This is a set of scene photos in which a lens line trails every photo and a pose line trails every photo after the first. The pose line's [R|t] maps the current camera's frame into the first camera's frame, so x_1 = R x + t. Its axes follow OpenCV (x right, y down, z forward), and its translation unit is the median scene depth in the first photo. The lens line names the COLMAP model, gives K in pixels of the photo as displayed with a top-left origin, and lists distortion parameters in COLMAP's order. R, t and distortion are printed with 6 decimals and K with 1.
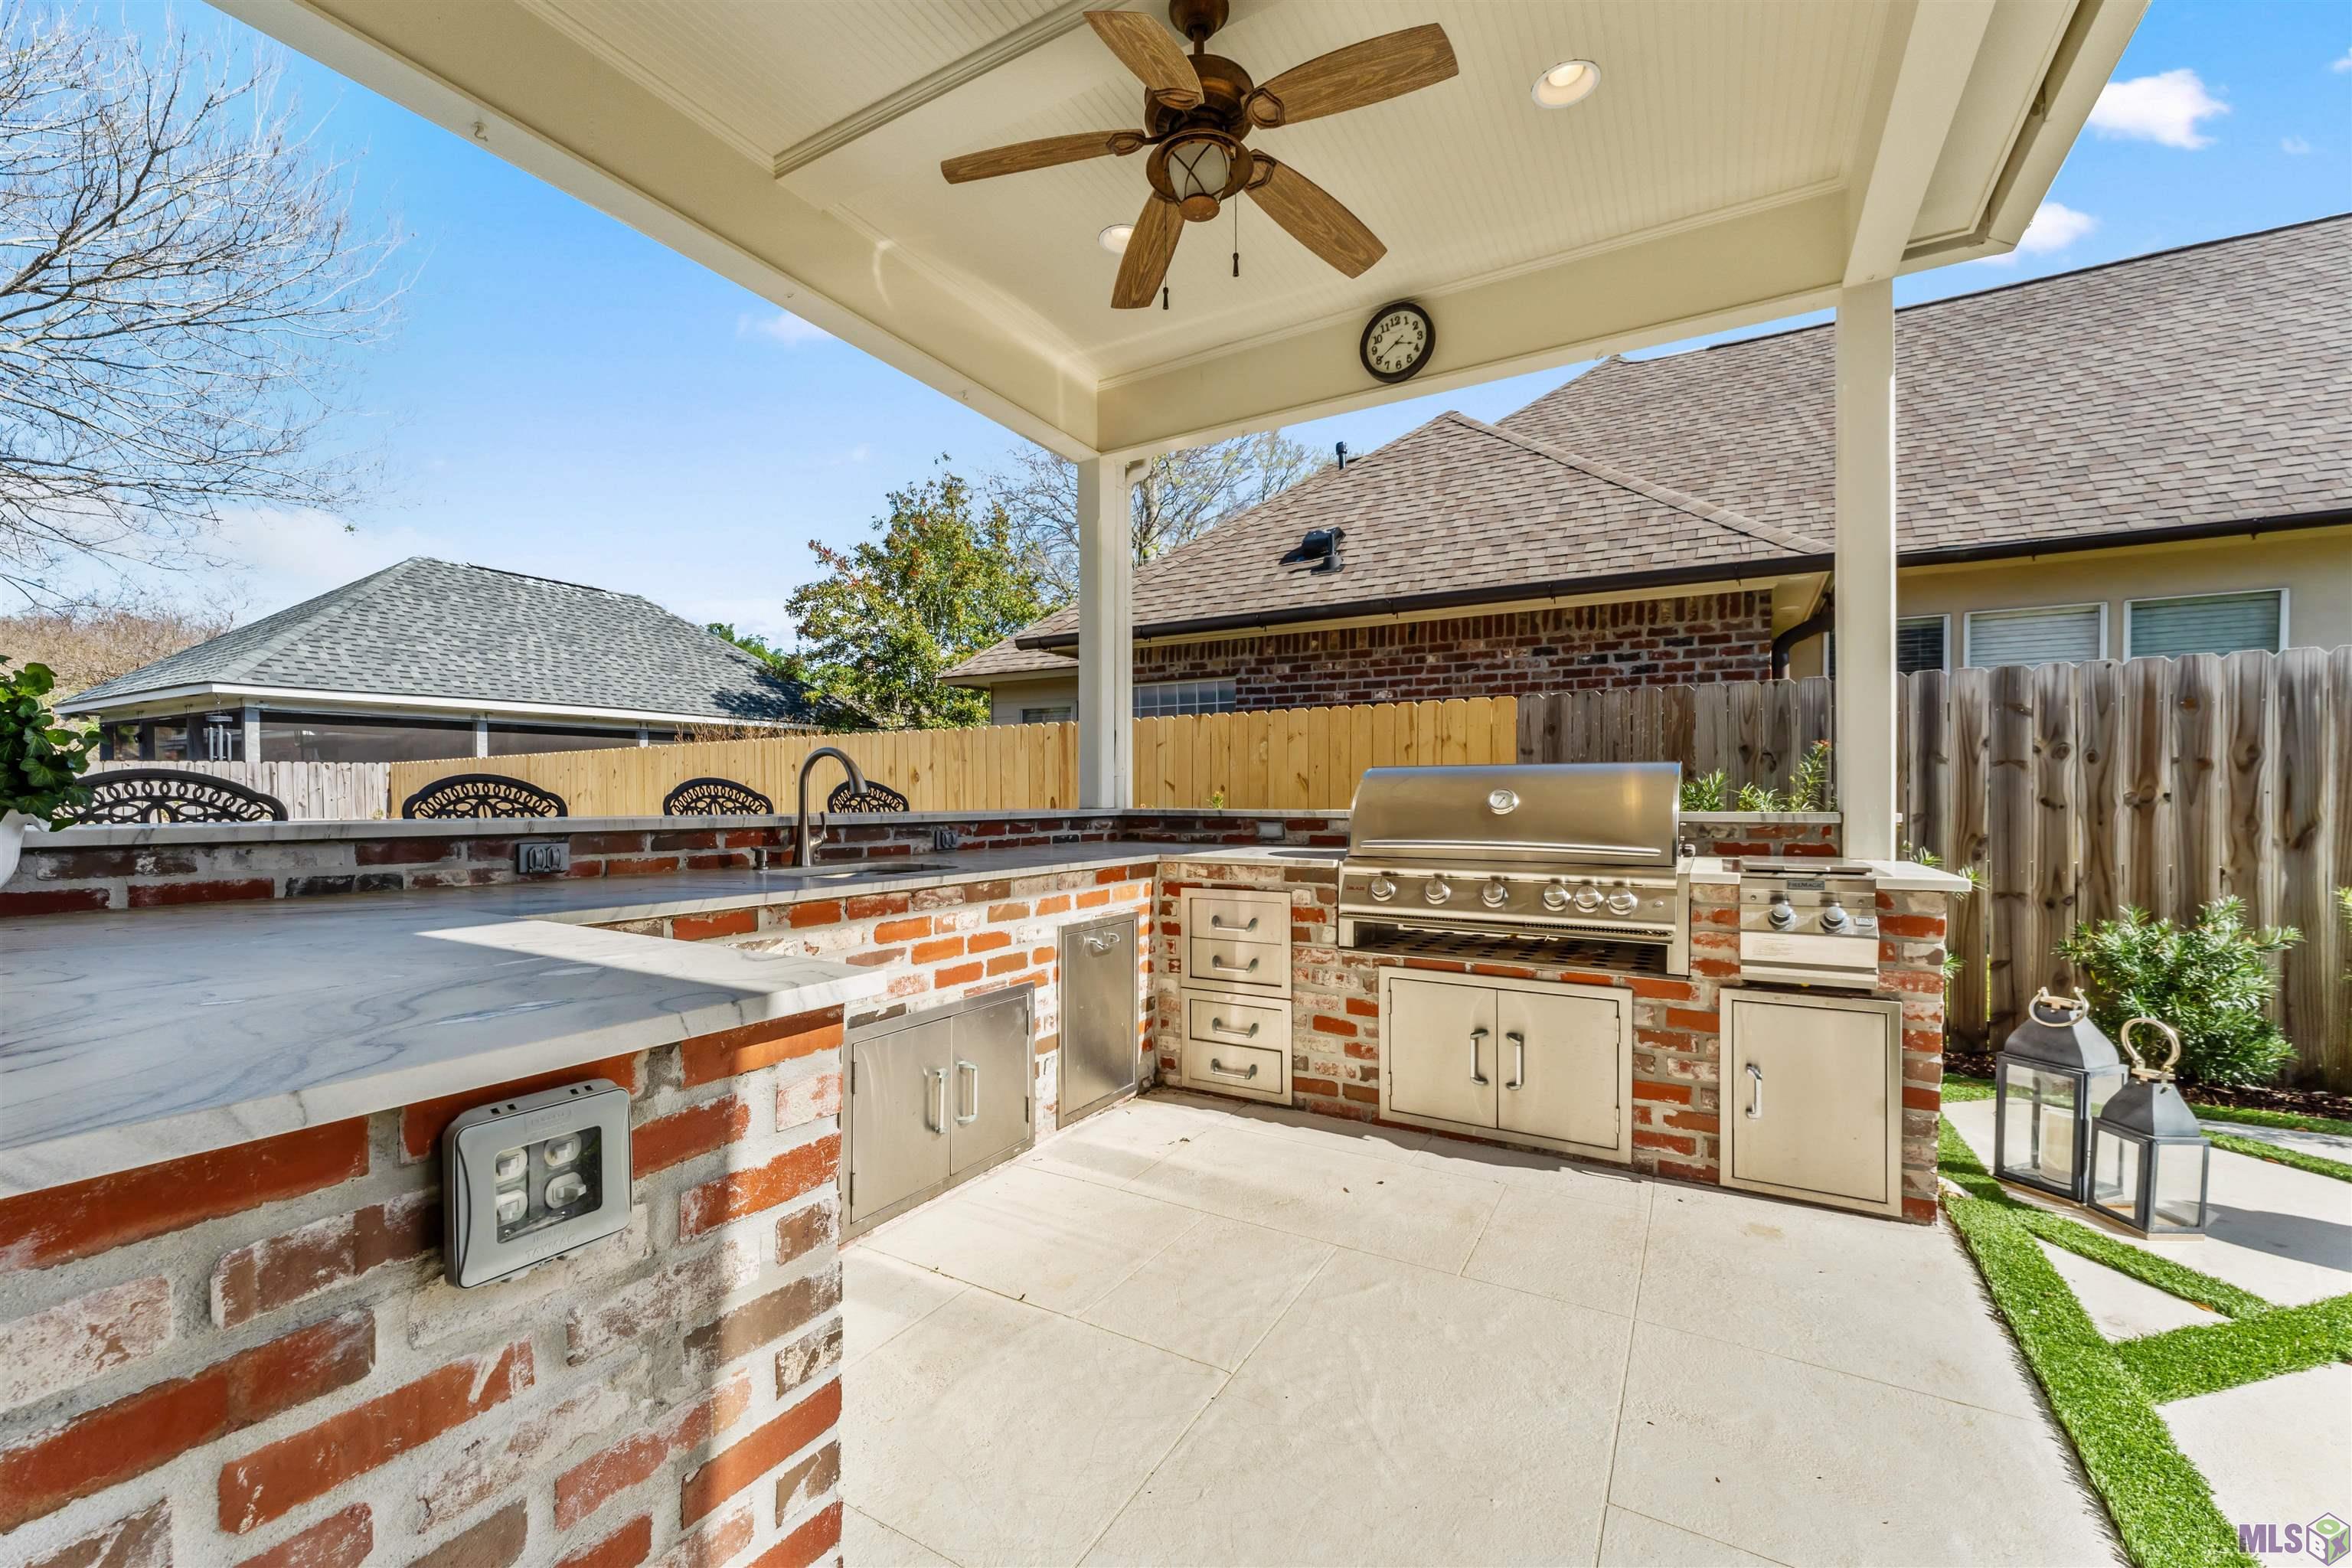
lens RADIAL K [[951.7, 0, 1183.8], [0, 951.7, 794.9], [0, 0, 1]] dist [-0.000144, -0.000245]
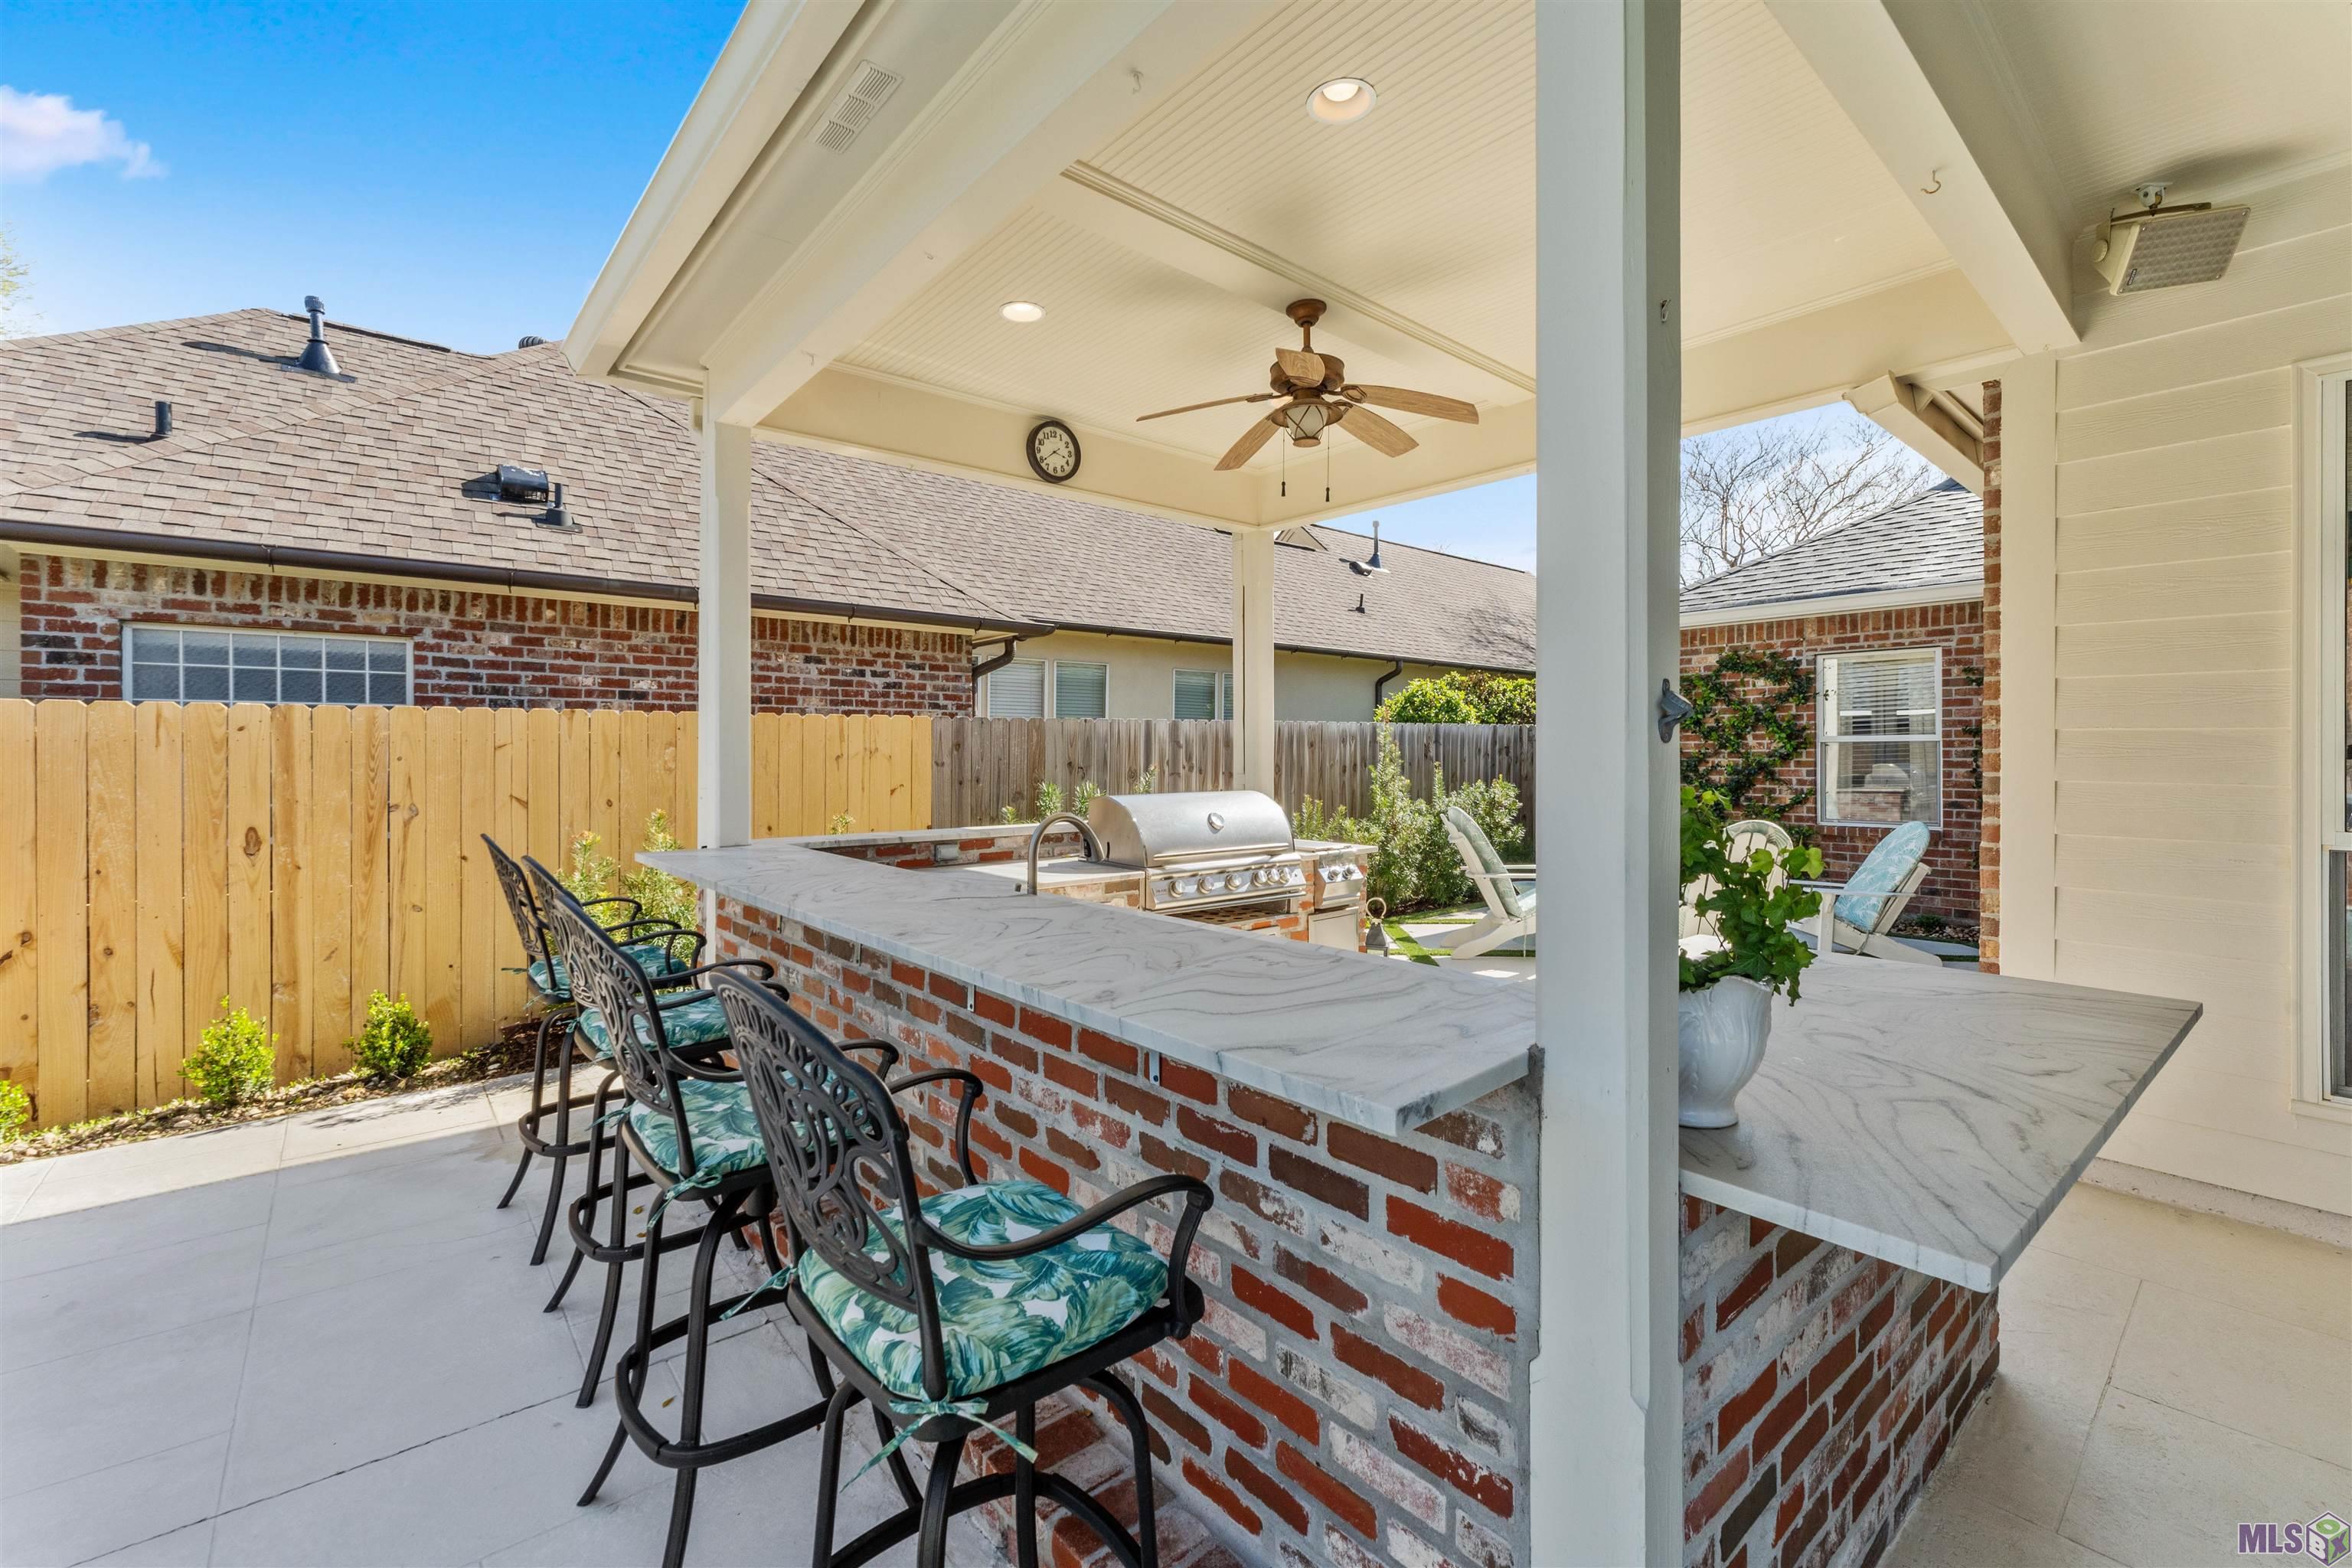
lens RADIAL K [[951.7, 0, 1176.8], [0, 951.7, 760.7], [0, 0, 1]] dist [-0.000144, -0.000245]
pose [[0.333792, -0.008559, 0.942608, -0.510985], [-0.003120, 0.999943, 0.010184, -0.047778], [-0.942642, -0.006341, 0.333746, 0.243948]]
